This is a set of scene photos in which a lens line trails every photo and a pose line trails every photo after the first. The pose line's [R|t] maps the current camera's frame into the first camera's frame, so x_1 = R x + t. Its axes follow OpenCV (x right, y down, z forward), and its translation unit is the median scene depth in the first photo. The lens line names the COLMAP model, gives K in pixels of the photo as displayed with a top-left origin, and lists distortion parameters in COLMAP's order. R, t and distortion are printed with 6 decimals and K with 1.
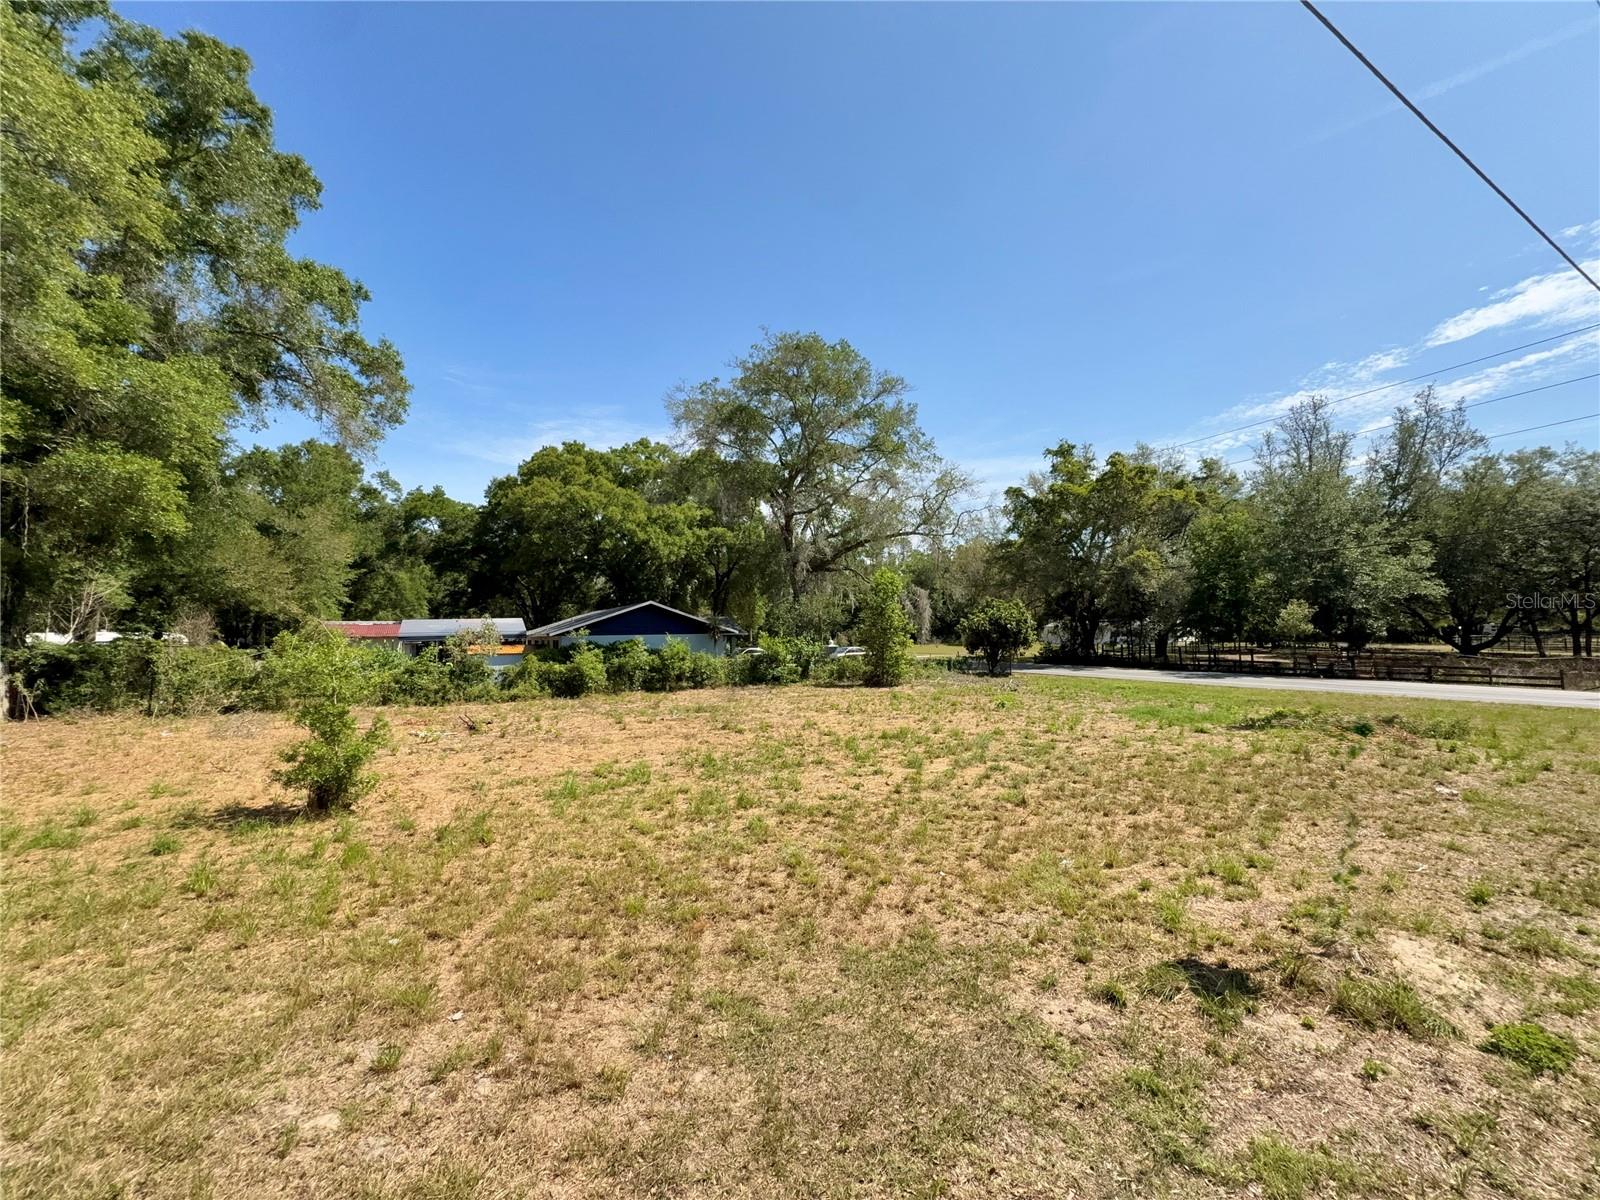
lens RADIAL K [[639.9, 0, 796.0], [0, 639.9, 601.7], [0, 0, 1]] dist [0.001682, -0.000442]
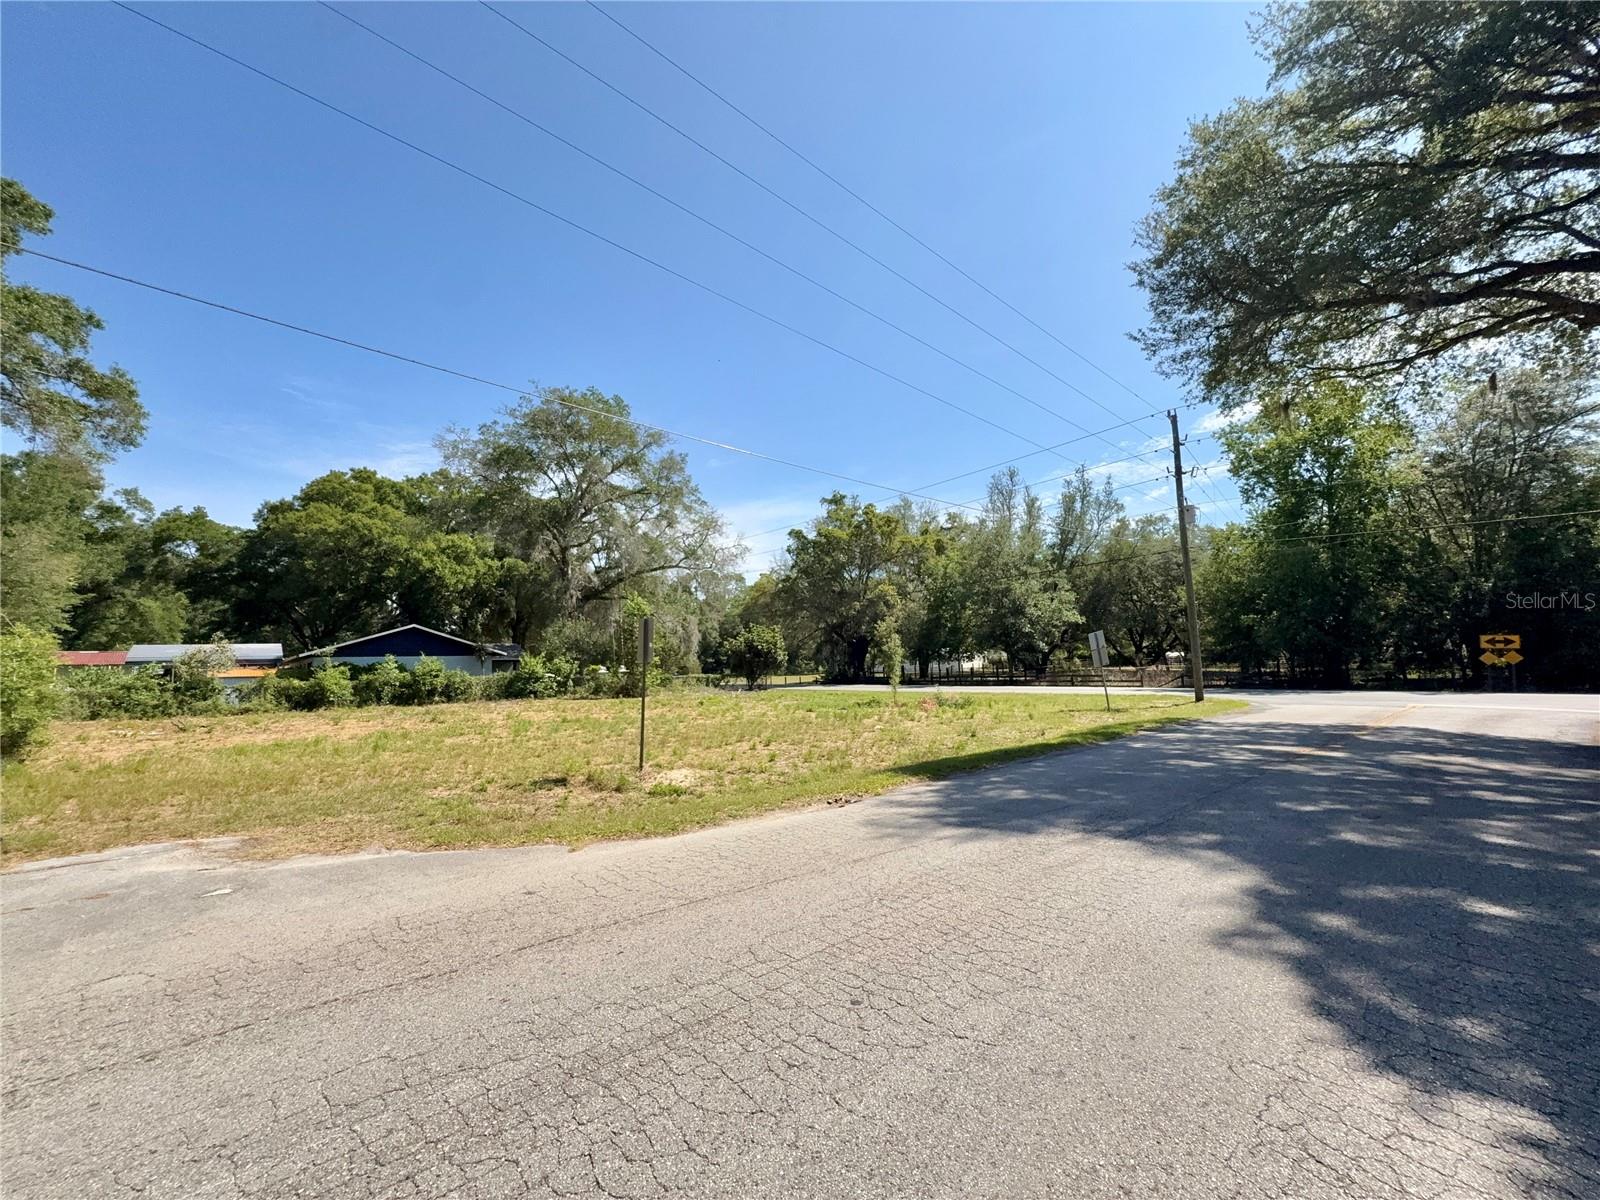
lens RADIAL K [[639.9, 0, 794.6], [0, 639.9, 600.9], [0, 0, 1]] dist [0.001682, -0.000442]
pose [[0.974556, 0.009486, 0.223945, 0.123509], [0.003624, 0.998307, -0.058056, 0.019925], [-0.224116, 0.057391, 0.972871, -0.145799]]
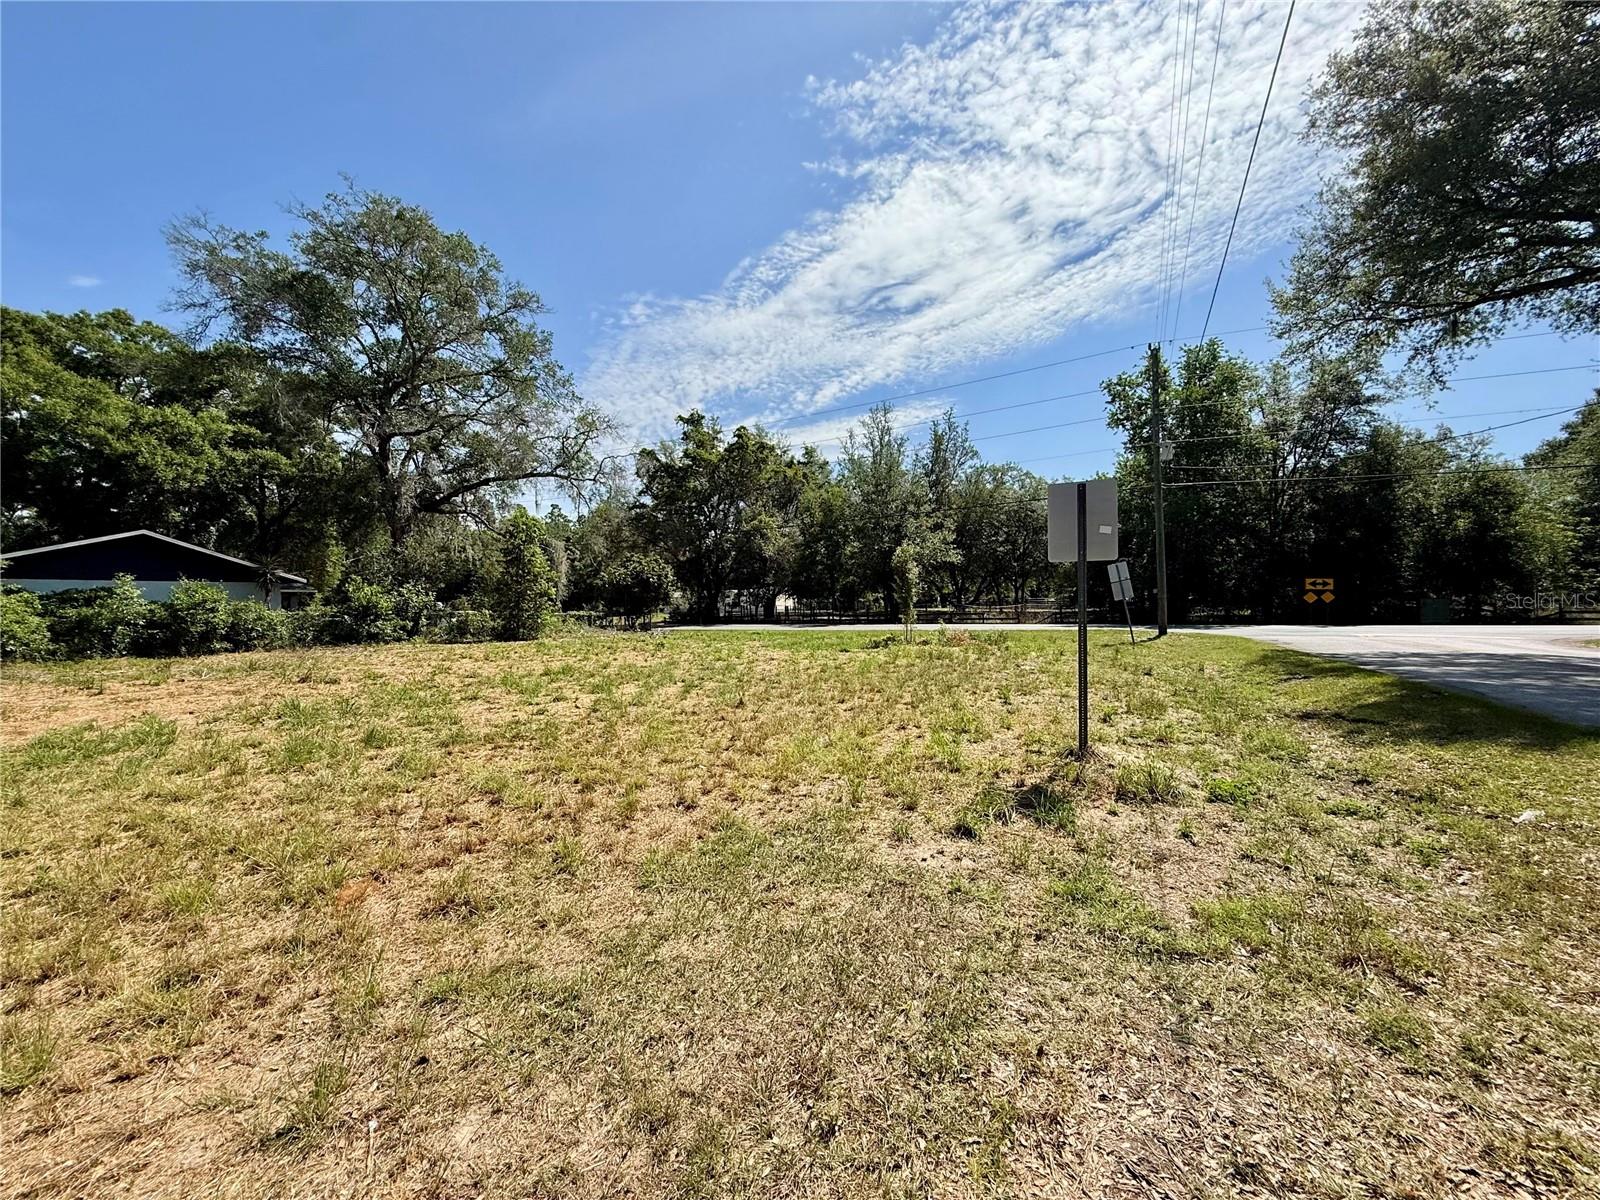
lens RADIAL K [[639.9, 0, 794.4], [0, 639.9, 600.3], [0, 0, 1]] dist [0.001682, -0.000442]
pose [[0.836552, -0.002907, 0.547880, -0.020772], [-0.014670, 0.999509, 0.027703, 0.036164], [-0.547691, -0.031212, 0.836098, 0.052329]]
